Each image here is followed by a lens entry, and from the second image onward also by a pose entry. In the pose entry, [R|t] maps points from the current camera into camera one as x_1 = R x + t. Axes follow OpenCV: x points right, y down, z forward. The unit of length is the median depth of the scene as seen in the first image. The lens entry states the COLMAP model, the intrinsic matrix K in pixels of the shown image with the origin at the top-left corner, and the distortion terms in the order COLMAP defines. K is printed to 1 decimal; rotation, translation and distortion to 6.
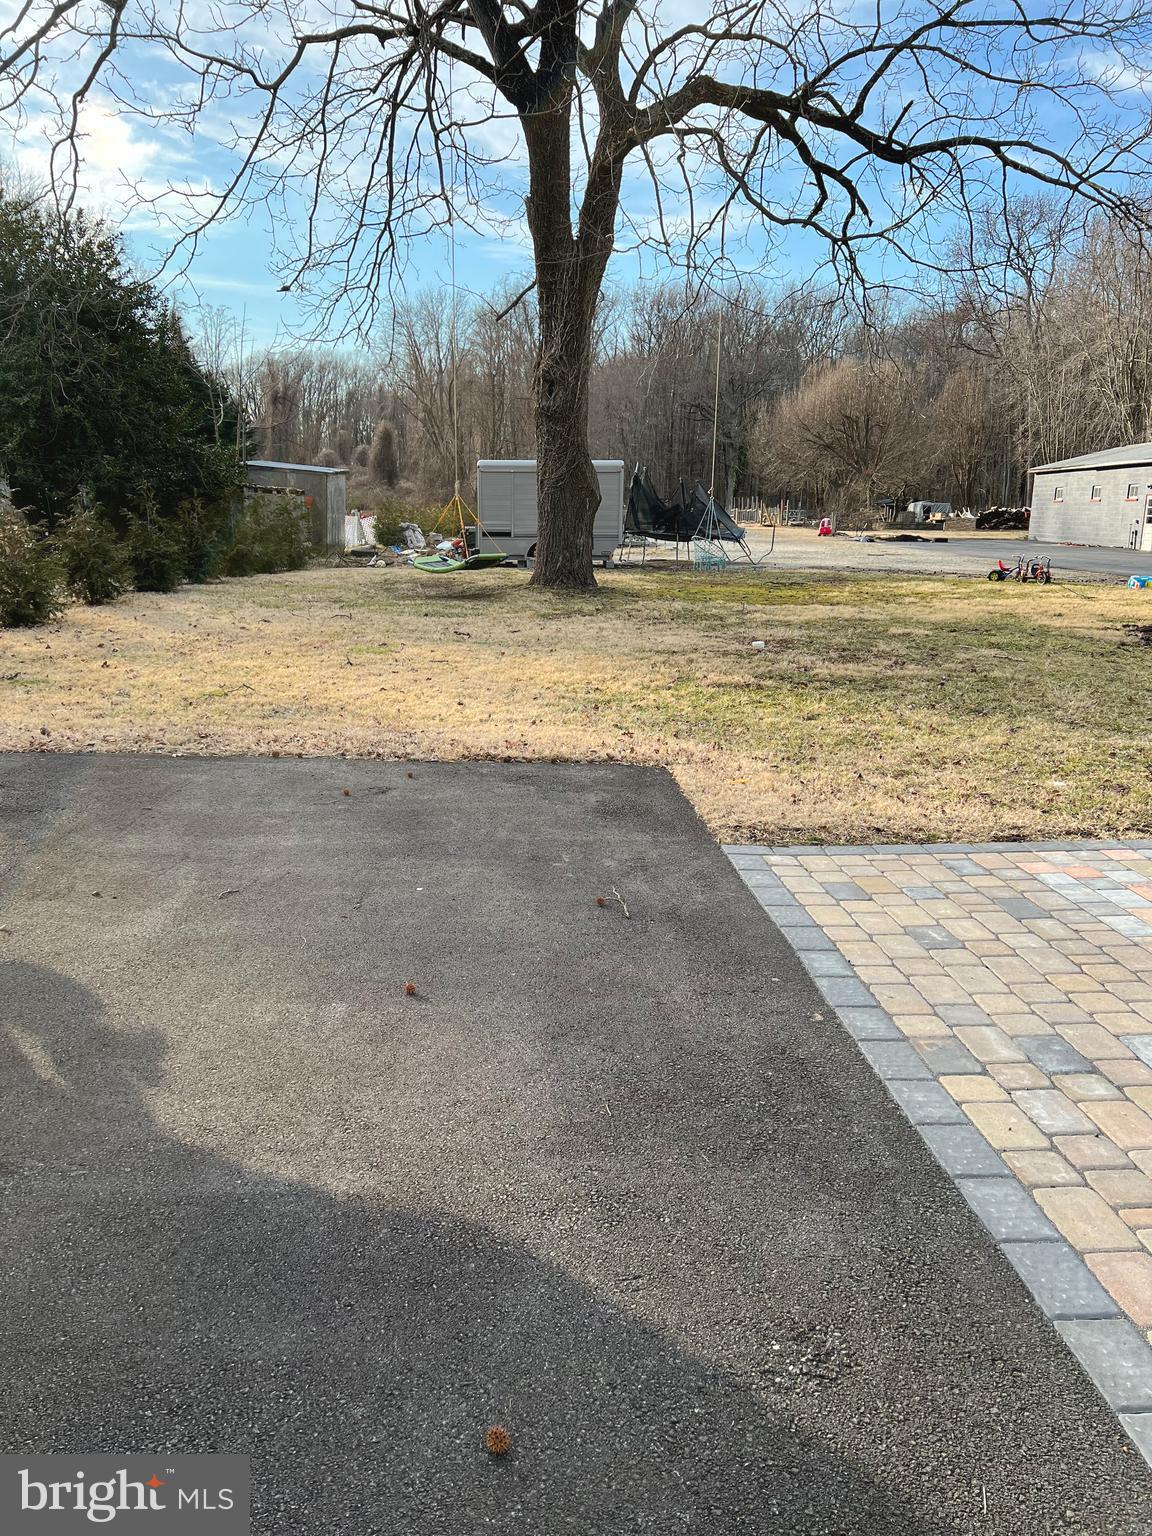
lens RADIAL K [[1139.9, 0, 569.7], [0, 1139.9, 794.3], [0, 0, 1]] dist [0.039639, -0.040959]
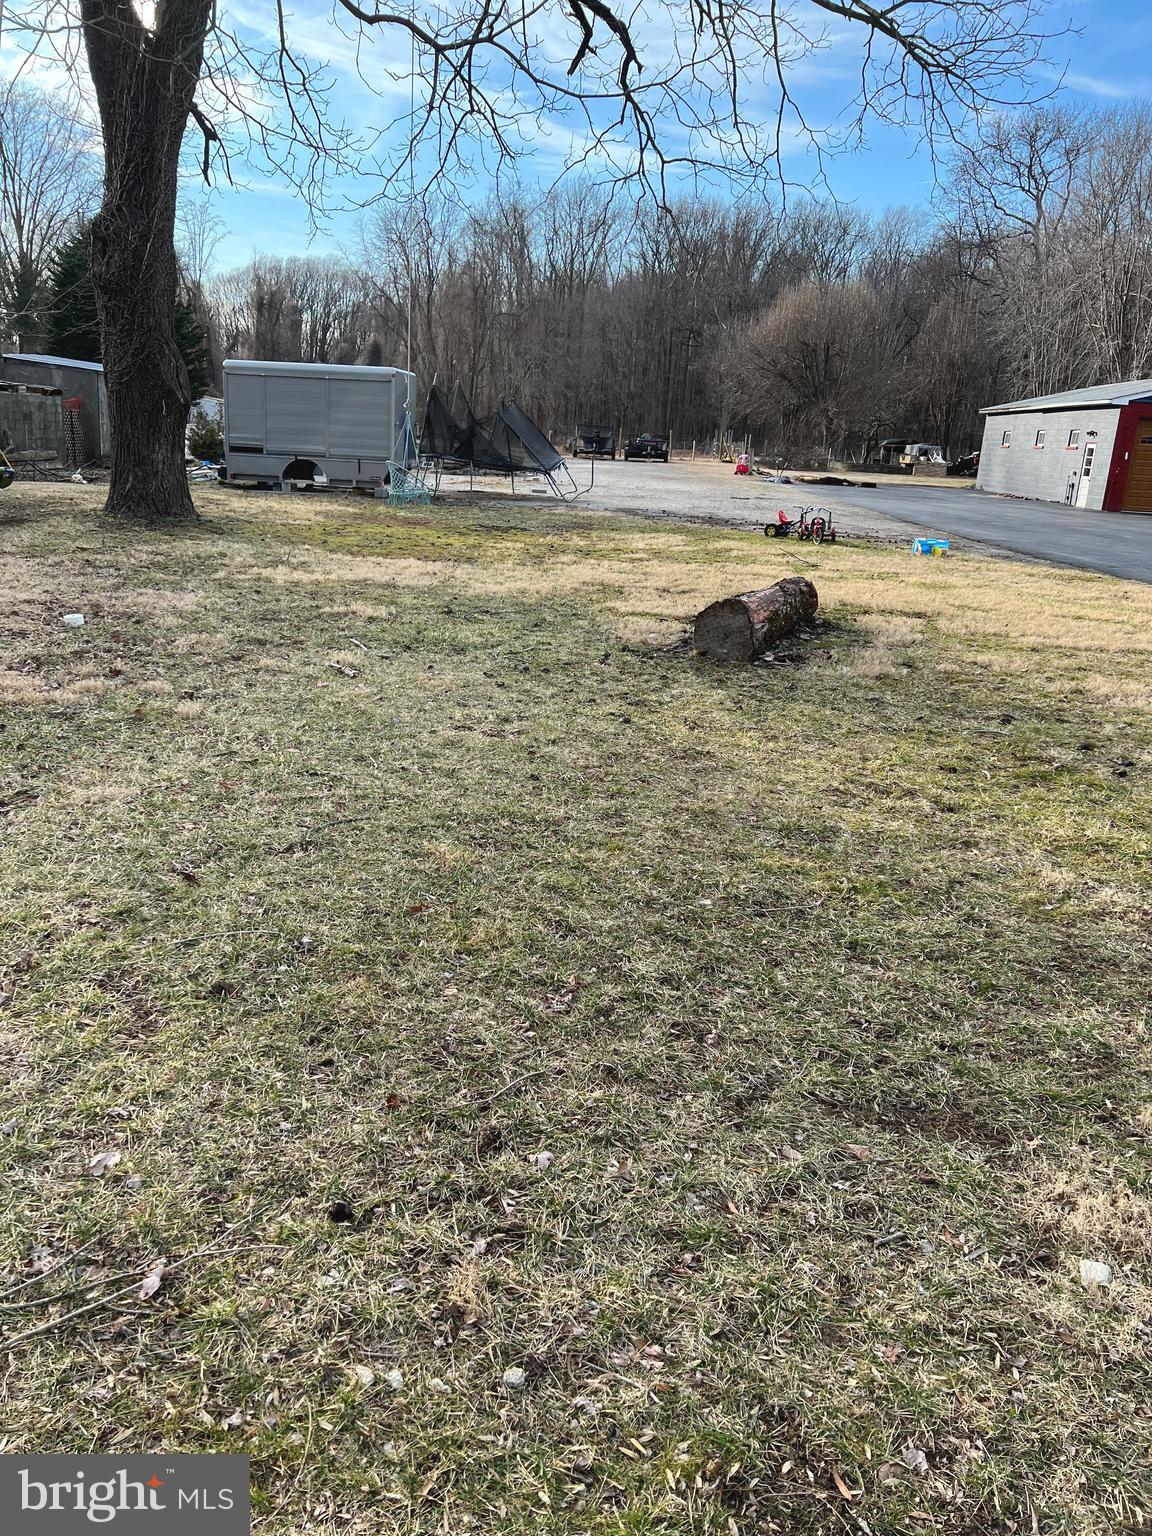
lens RADIAL K [[1139.9, 0, 569.7], [0, 1139.9, 794.3], [0, 0, 1]] dist [0.039639, -0.040959]
pose [[0.998621, 0.049231, -0.018239, 0.111416], [-0.048104, 0.997169, 0.057786, -0.019782], [0.021032, -0.056829, 0.998162, 0.081629]]
